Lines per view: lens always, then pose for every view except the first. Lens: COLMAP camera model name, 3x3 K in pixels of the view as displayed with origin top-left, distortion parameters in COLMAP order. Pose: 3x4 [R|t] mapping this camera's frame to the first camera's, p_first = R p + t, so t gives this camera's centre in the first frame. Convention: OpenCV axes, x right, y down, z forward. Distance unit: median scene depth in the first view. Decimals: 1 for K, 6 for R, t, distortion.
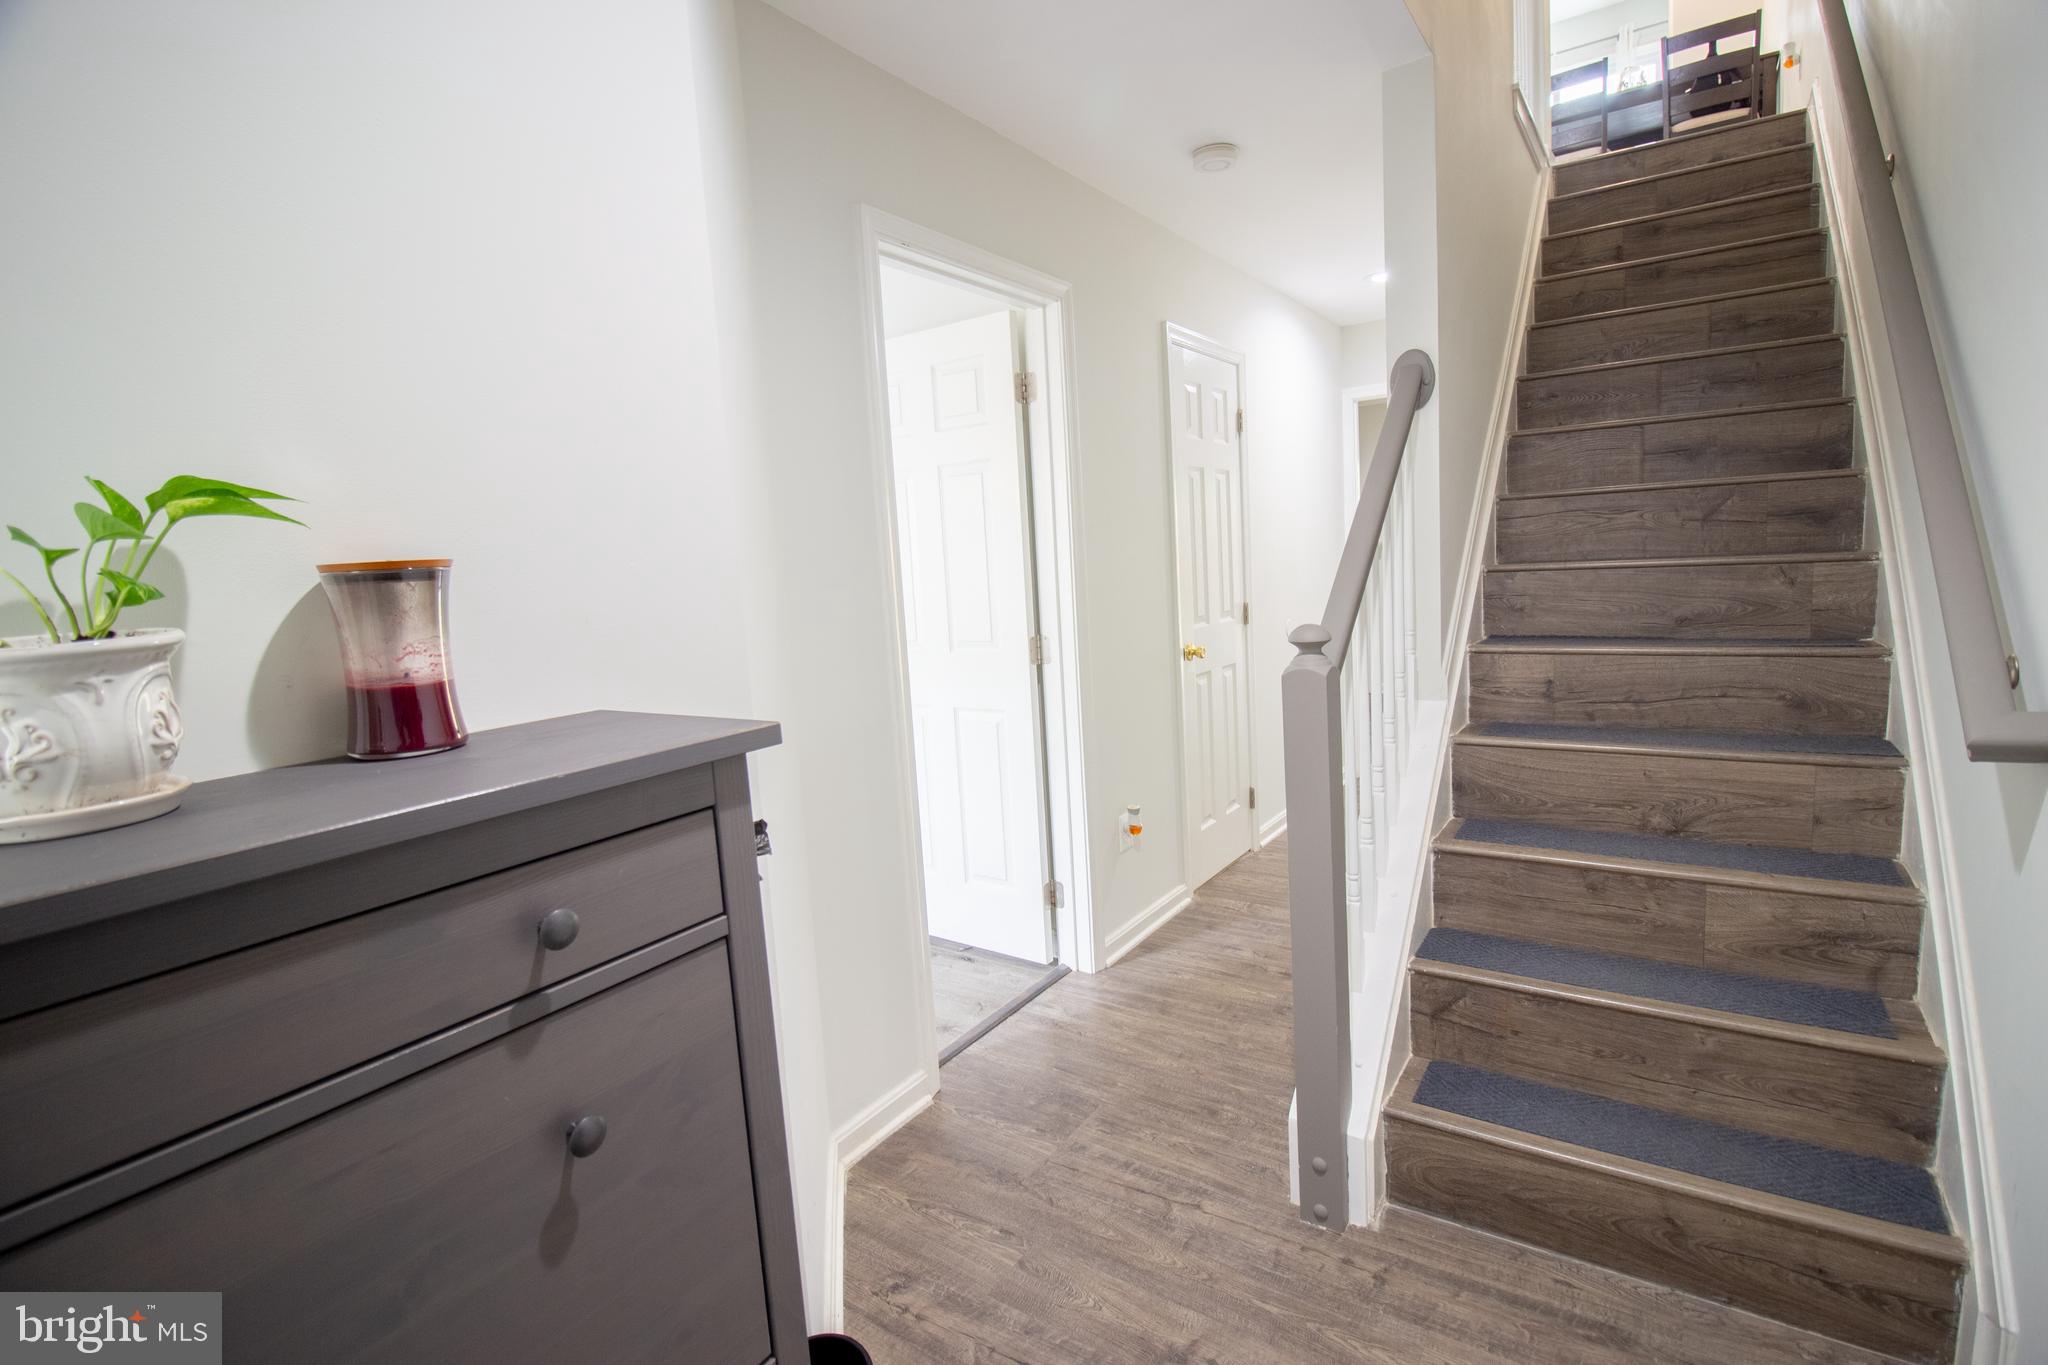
lens RADIAL K [[974.3, 0, 1024.0], [0, 974.3, 682.5], [0, 0, 1]] dist [0.001787, 0.000092]
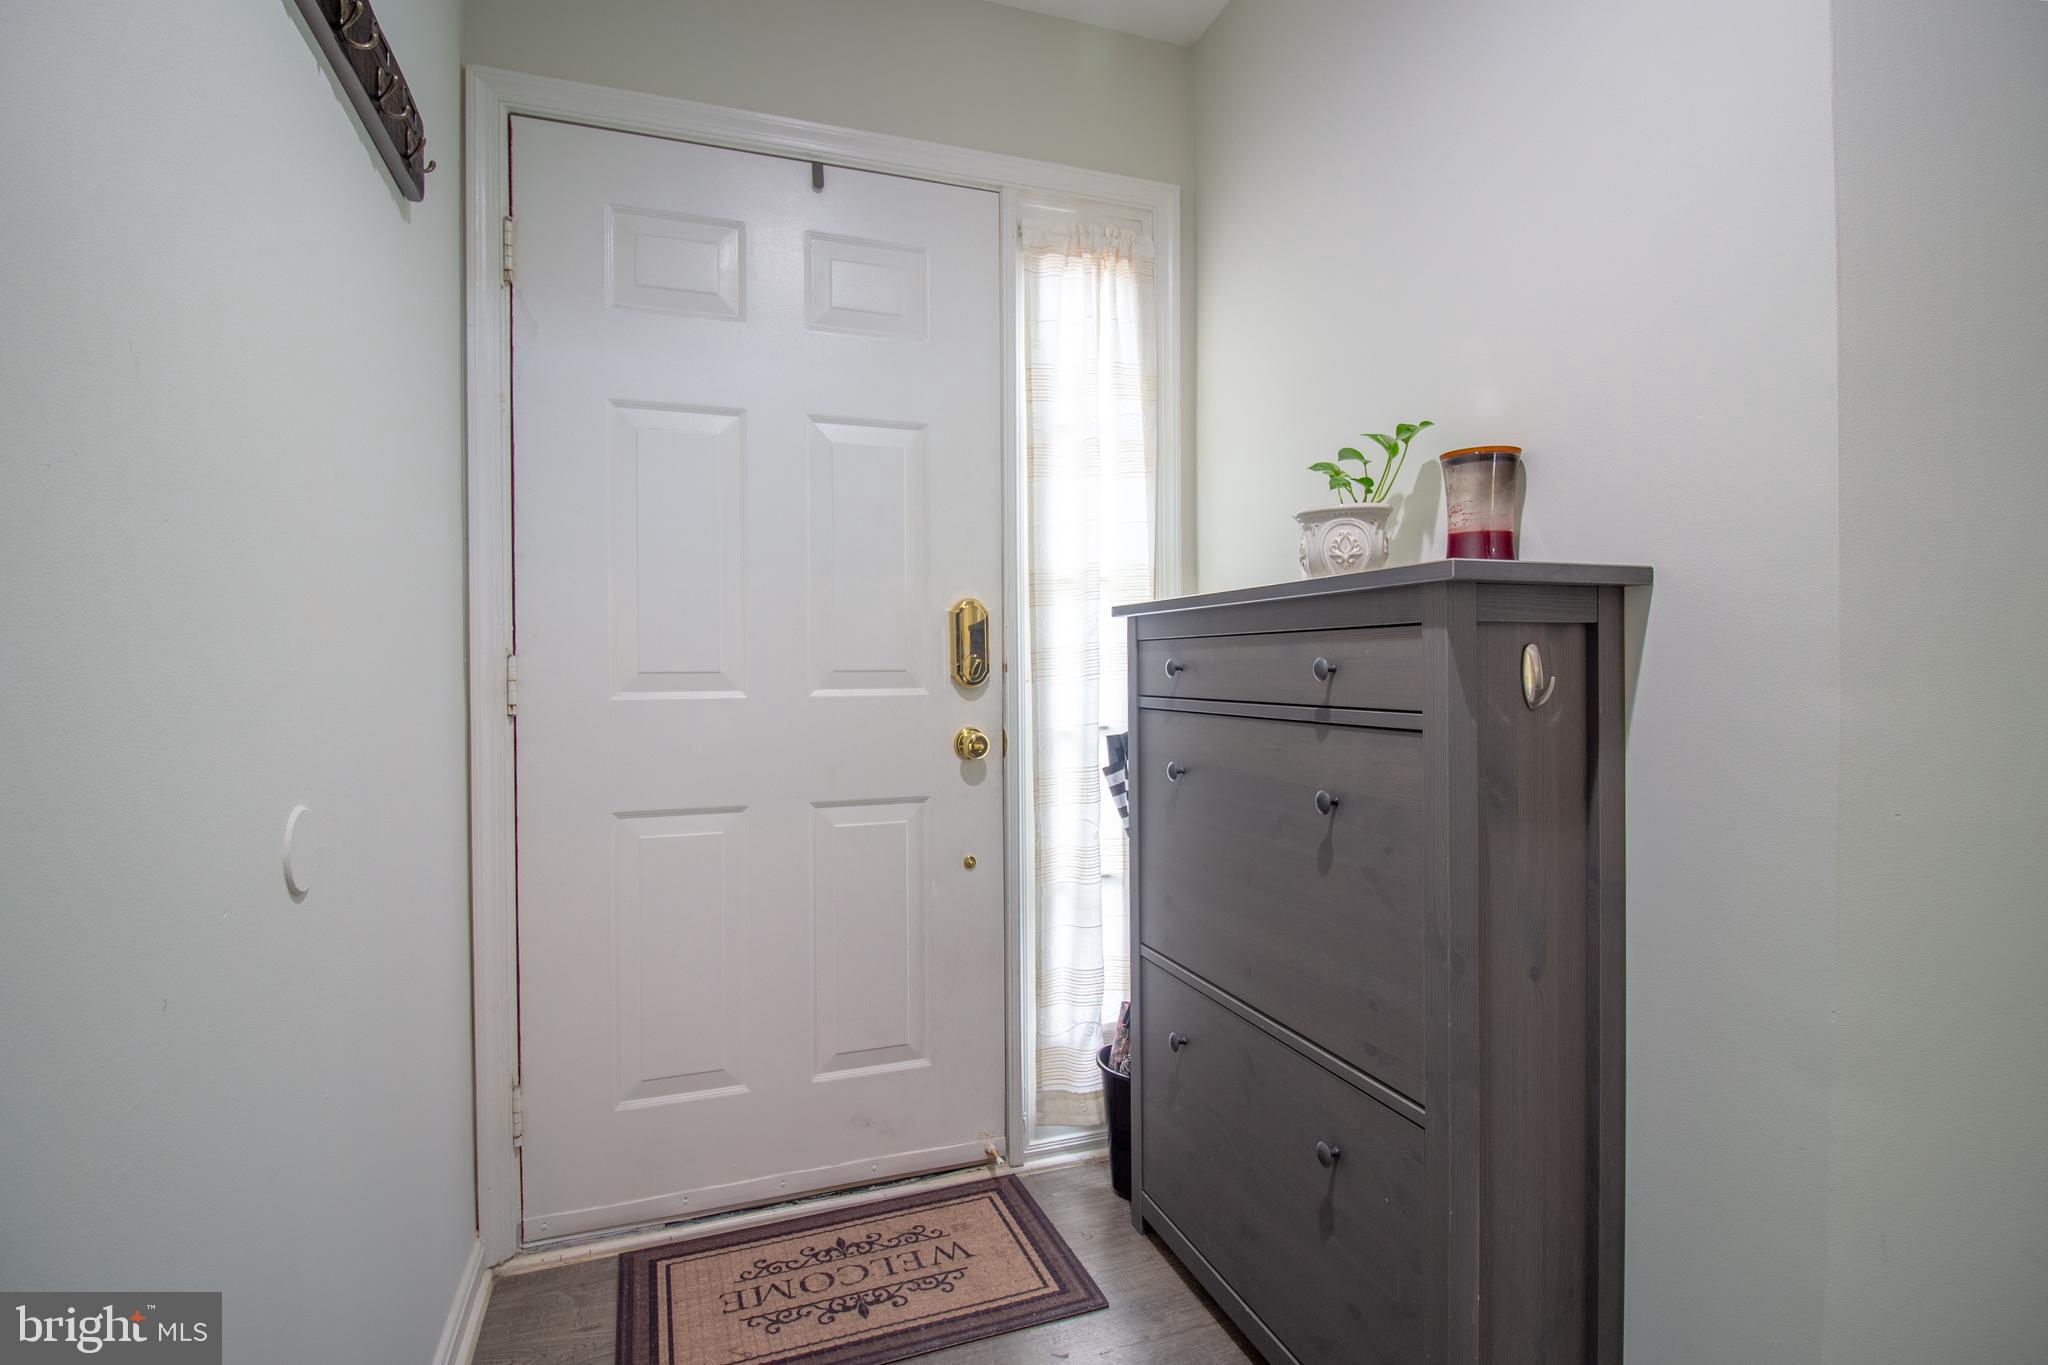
lens RADIAL K [[974.3, 0, 1024.0], [0, 974.3, 682.5], [0, 0, 1]] dist [0.001787, 0.000092]
pose [[-0.588045, 0.081161, -0.804746, 1.171679], [-0.054670, 0.988689, 0.139661, 0.068740], [0.806978, 0.126123, -0.576957, 1.549457]]
